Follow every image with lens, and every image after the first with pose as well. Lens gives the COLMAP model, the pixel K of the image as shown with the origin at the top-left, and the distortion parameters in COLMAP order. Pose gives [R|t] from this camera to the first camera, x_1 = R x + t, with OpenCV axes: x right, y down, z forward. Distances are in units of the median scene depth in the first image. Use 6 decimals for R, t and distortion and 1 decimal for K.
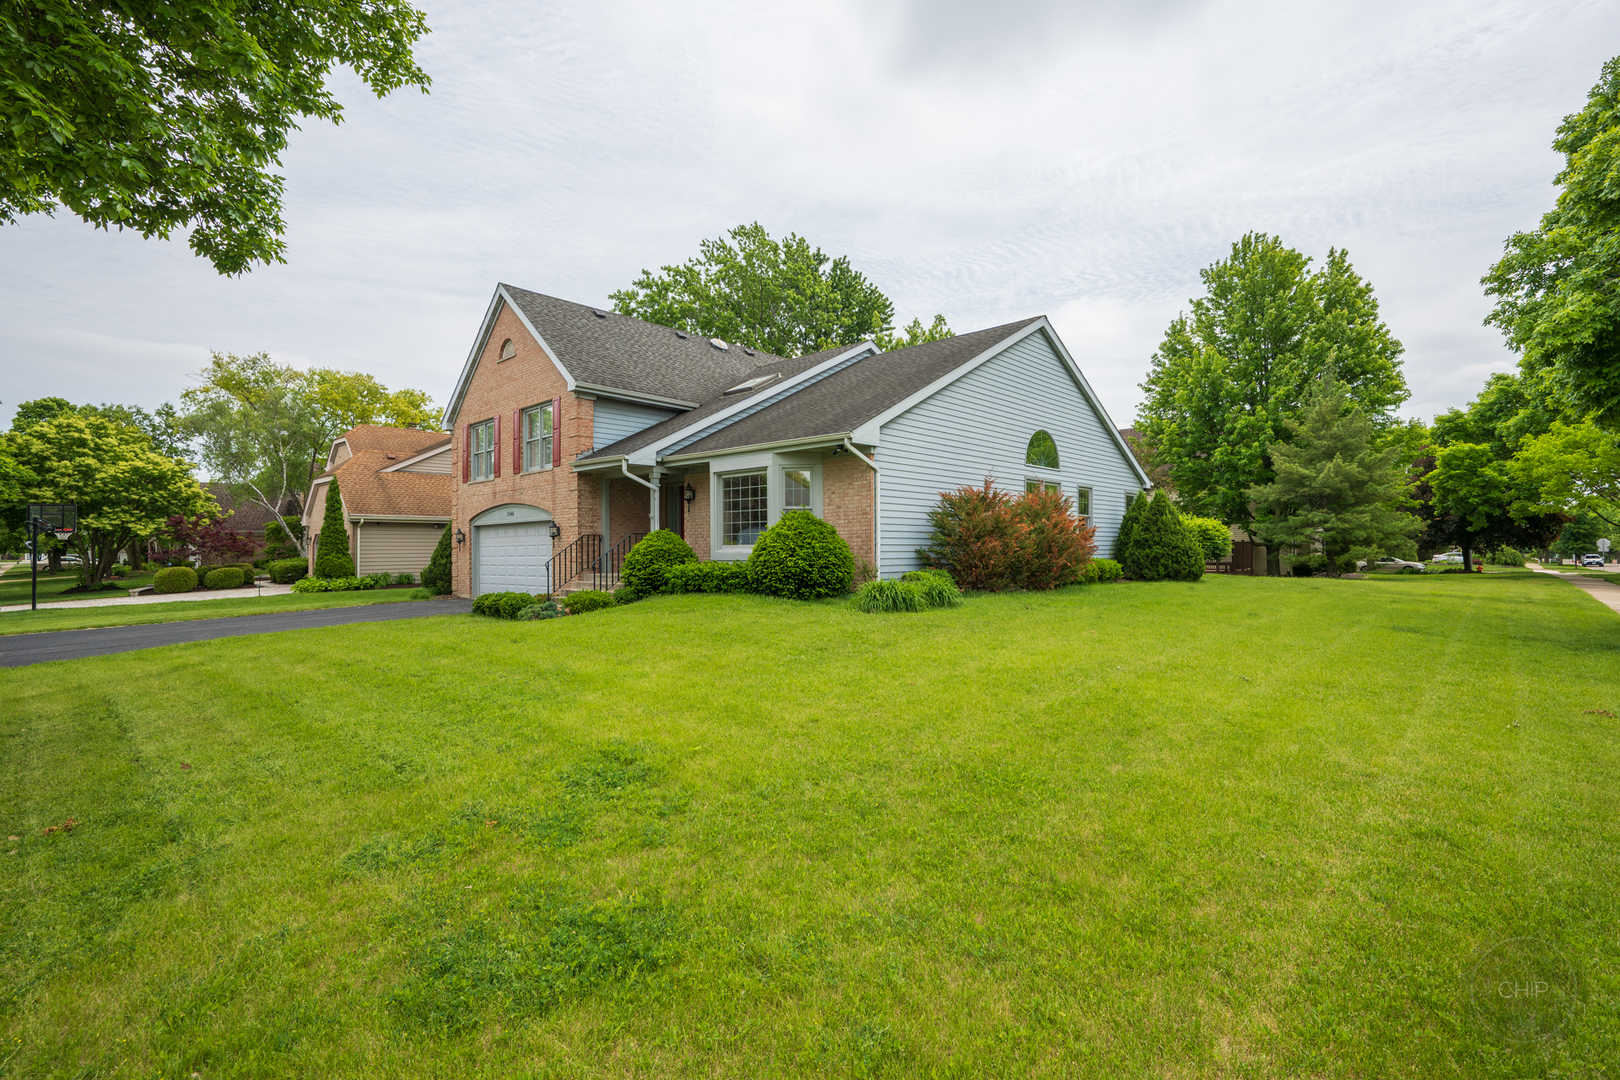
lens RADIAL K [[742.2, 0, 810.6], [0, 742.2, 542.7], [0, 0, 1]] dist [-0.006018, -0.000201]
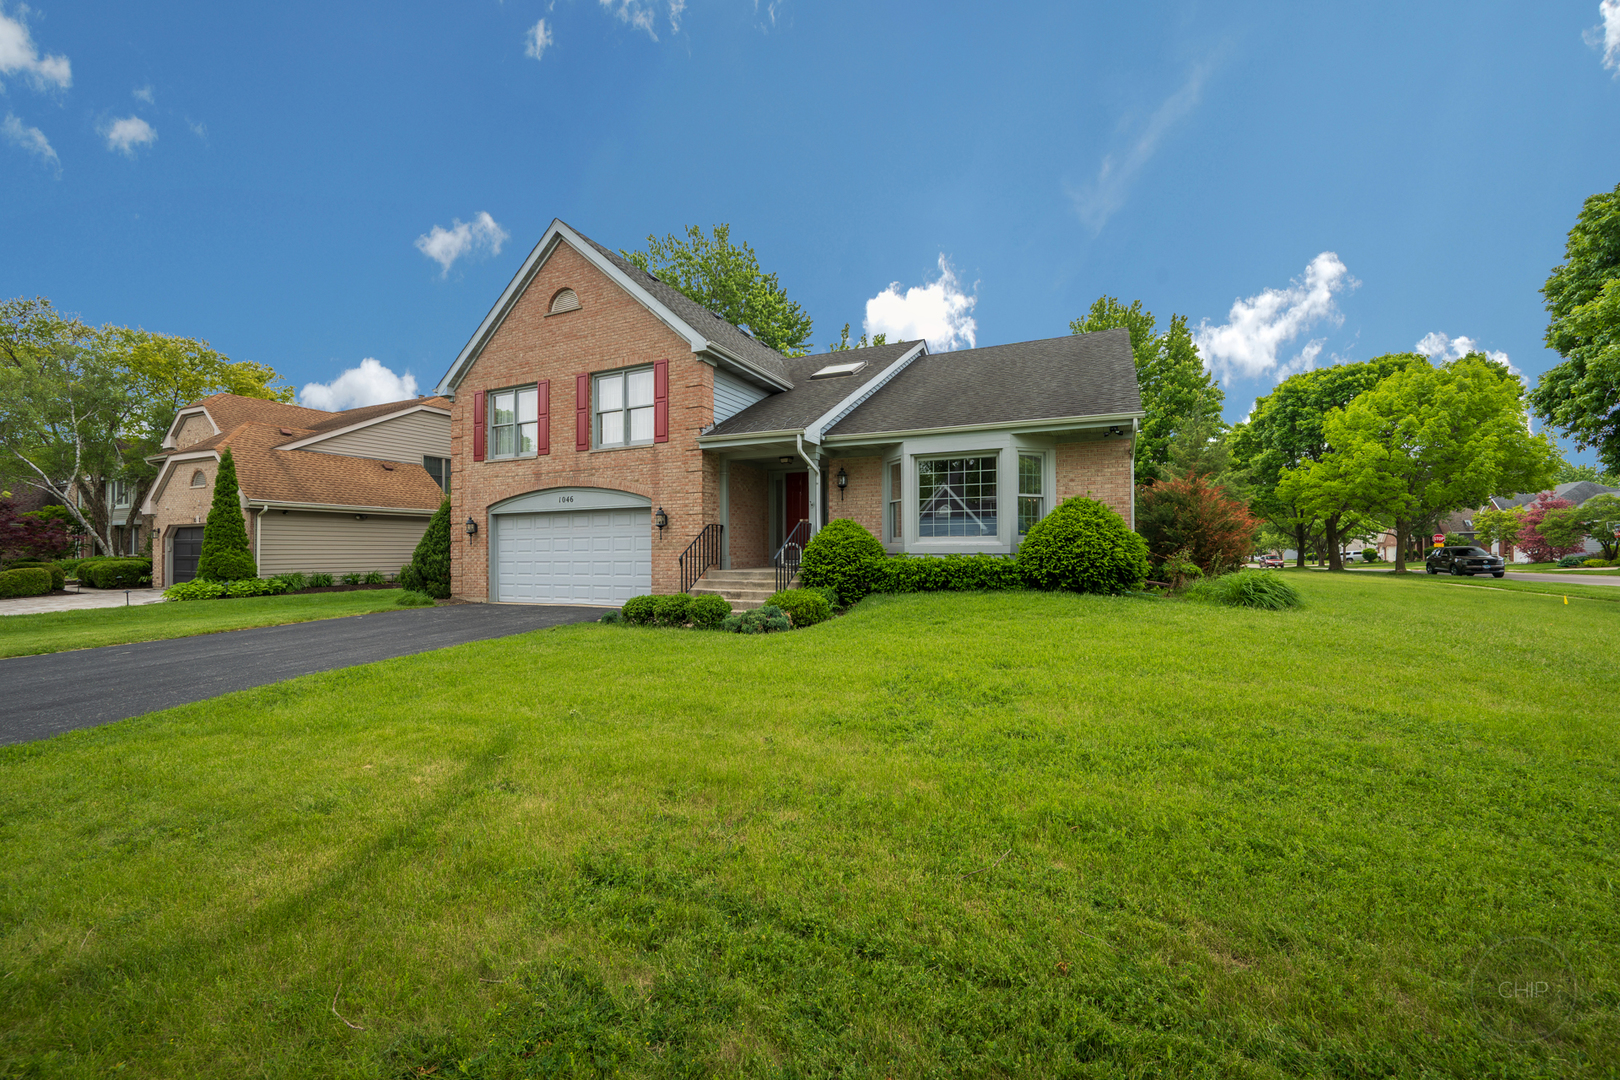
lens RADIAL K [[636.3, 0, 809.9], [0, 636.3, 546.4], [0, 0, 1]] dist [-0.003260, 0.001630]
pose [[0.951807, 0.006188, 0.306635, -0.357545], [-0.005970, 0.999981, -0.001647, 0.012734], [-0.306640, -0.000263, 0.951826, 0.237008]]
